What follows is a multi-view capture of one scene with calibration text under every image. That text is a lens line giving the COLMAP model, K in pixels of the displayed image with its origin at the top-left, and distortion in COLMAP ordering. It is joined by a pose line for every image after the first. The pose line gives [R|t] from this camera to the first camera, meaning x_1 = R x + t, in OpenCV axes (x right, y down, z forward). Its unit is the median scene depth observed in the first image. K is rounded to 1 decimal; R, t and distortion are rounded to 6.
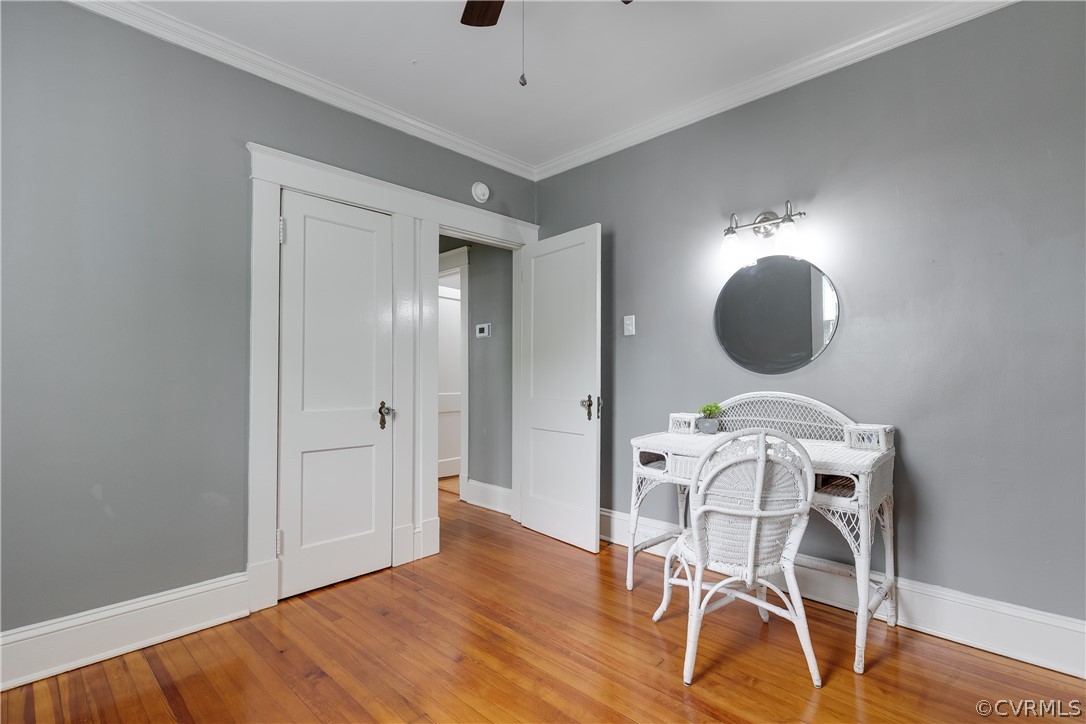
lens RADIAL K [[496.0, 0, 540.8], [0, 496.0, 368.2], [0, 0, 1]] dist [0.008532, -0.000497]
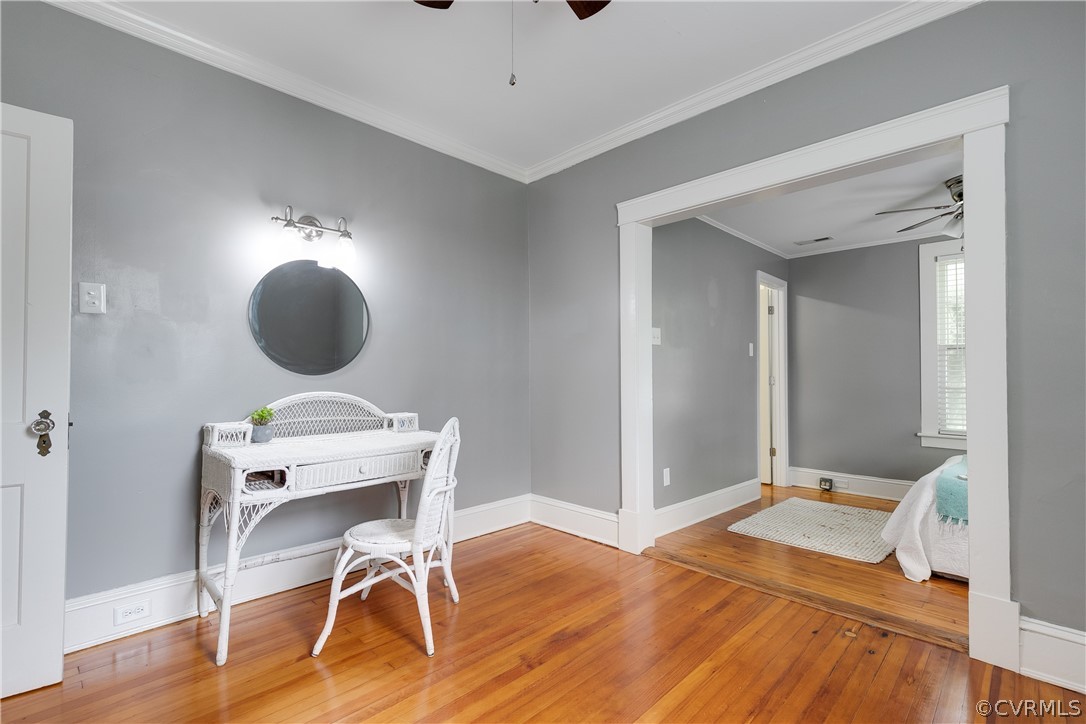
lens RADIAL K [[496.0, 0, 536.0], [0, 496.0, 367.1], [0, 0, 1]] dist [0.008532, -0.000497]
pose [[0.019404, 0.021869, 0.999573, -0.579651], [-0.012722, 0.999685, -0.021625, 0.012013], [-0.999731, -0.012297, 0.019676, 0.532957]]
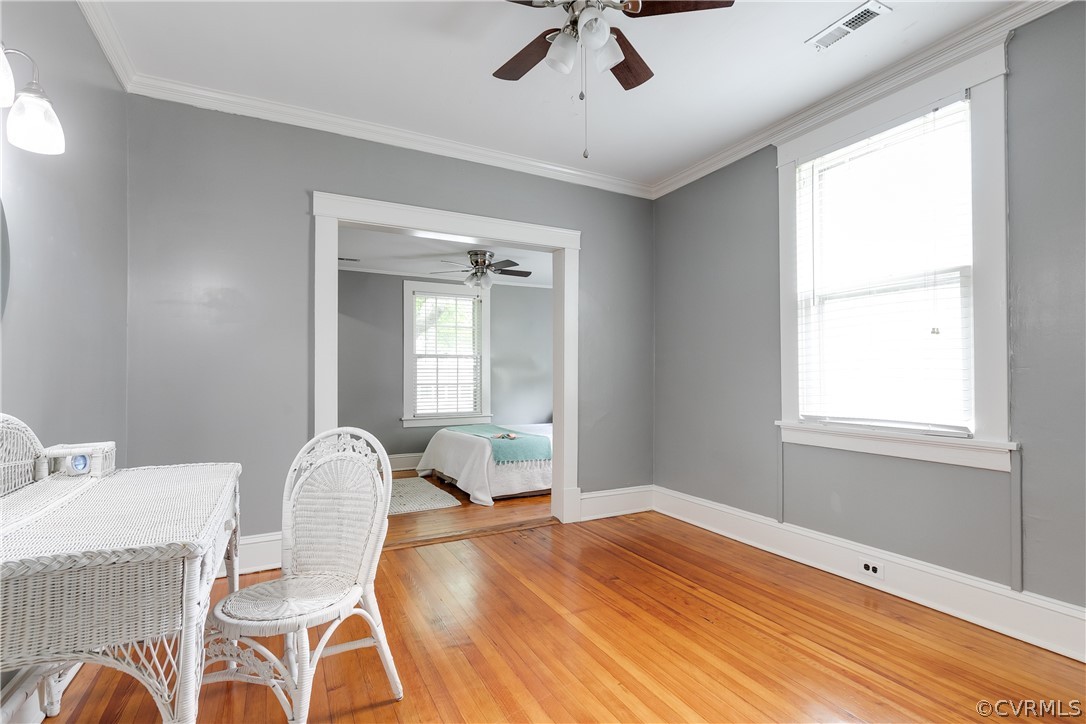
lens RADIAL K [[496.0, 0, 563.6], [0, 496.0, 372.6], [0, 0, 1]] dist [0.008532, -0.000497]
pose [[-0.959591, 0.005029, 0.281353, -0.193179], [-0.000940, 0.999777, -0.021079, 0.021605], [-0.281396, -0.020492, -0.959373, 1.293889]]
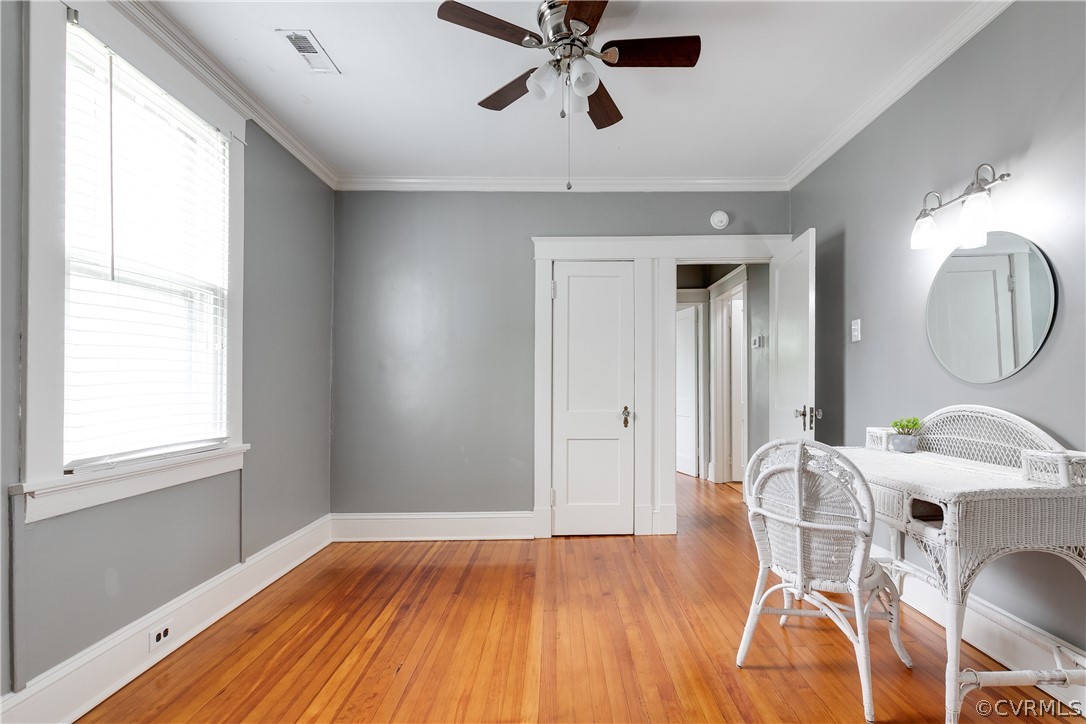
lens RADIAL K [[496.0, 0, 581.8], [0, 496.0, 381.3], [0, 0, 1]] dist [0.008532, -0.000497]
pose [[0.724682, -0.009733, -0.689014, 0.570326], [0.015101, 0.999884, 0.001757, -0.002213], [0.688918, -0.011678, 0.724746, -0.021316]]
